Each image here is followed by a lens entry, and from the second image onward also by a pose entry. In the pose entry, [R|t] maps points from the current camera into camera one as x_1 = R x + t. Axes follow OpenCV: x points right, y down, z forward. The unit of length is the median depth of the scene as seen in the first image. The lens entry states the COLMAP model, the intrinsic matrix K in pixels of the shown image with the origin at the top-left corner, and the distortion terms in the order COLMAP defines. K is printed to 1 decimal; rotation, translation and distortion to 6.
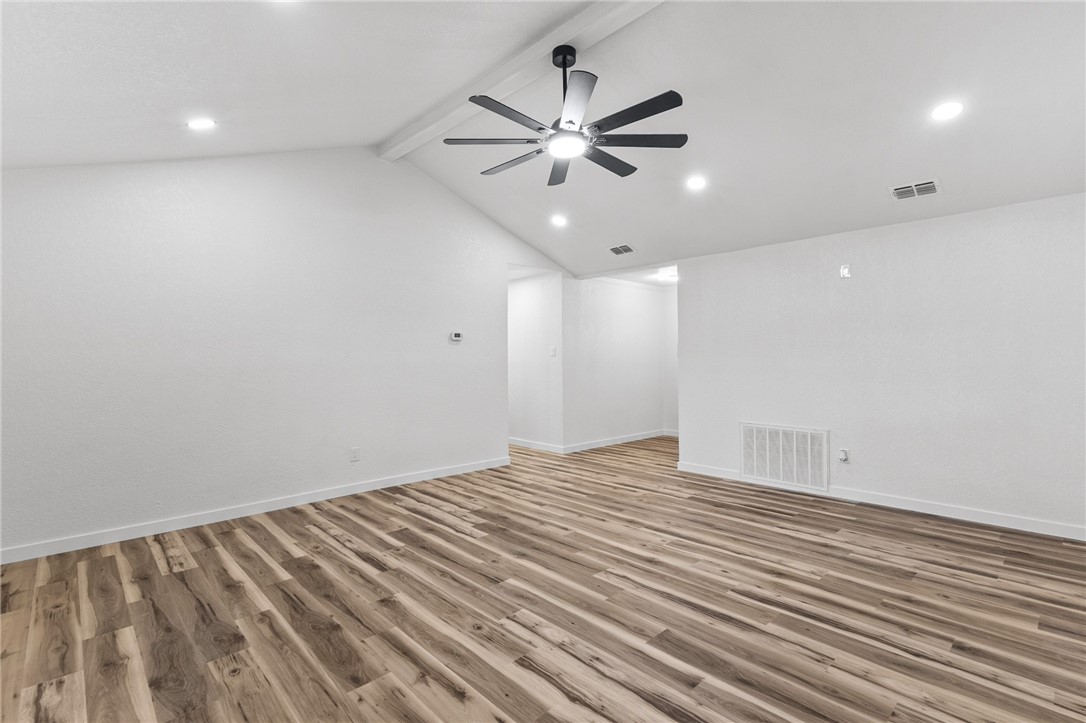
lens RADIAL K [[500.1, 0, 545.6], [0, 500.1, 354.0], [0, 0, 1]] dist [0.013751, -0.000689]
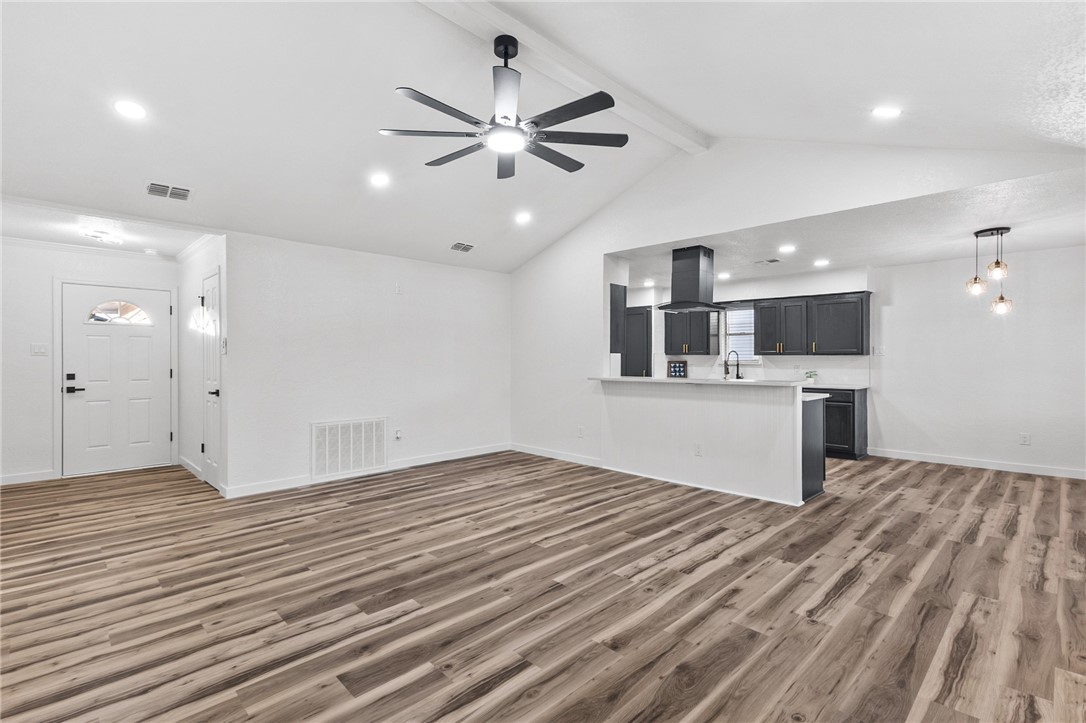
lens RADIAL K [[504.0, 0, 535.4], [0, 504.0, 360.0], [0, 0, 1]] dist [0.020935, -0.004853]
pose [[-0.005130, -0.000373, 0.999987, -0.904944], [-0.012356, 0.999924, 0.000309, 0.014283], [-0.999911, -0.012354, -0.005134, 0.890168]]
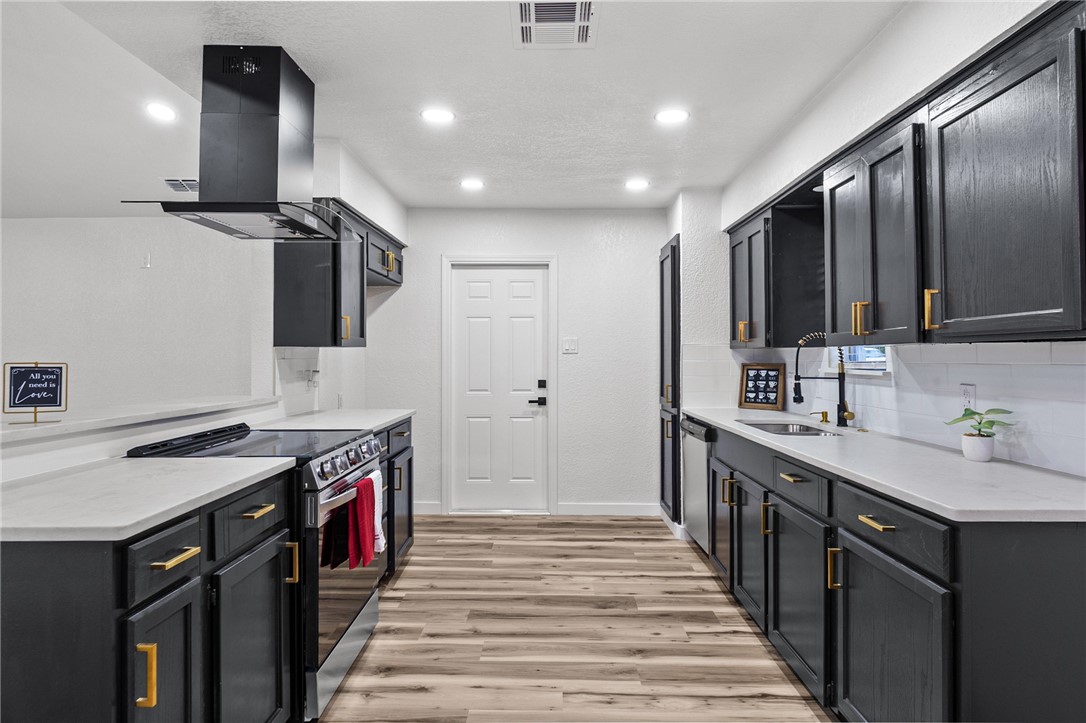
lens RADIAL K [[610.9, 0, 538.5], [0, 610.9, 354.7], [0, 0, 1]] dist [-0.003088, -0.001647]
pose [[0.706589, 0.004504, 0.707610, 0.433177], [-0.008675, 0.999960, 0.002298, -0.004609], [-0.707571, -0.007762, 0.706599, -0.369878]]
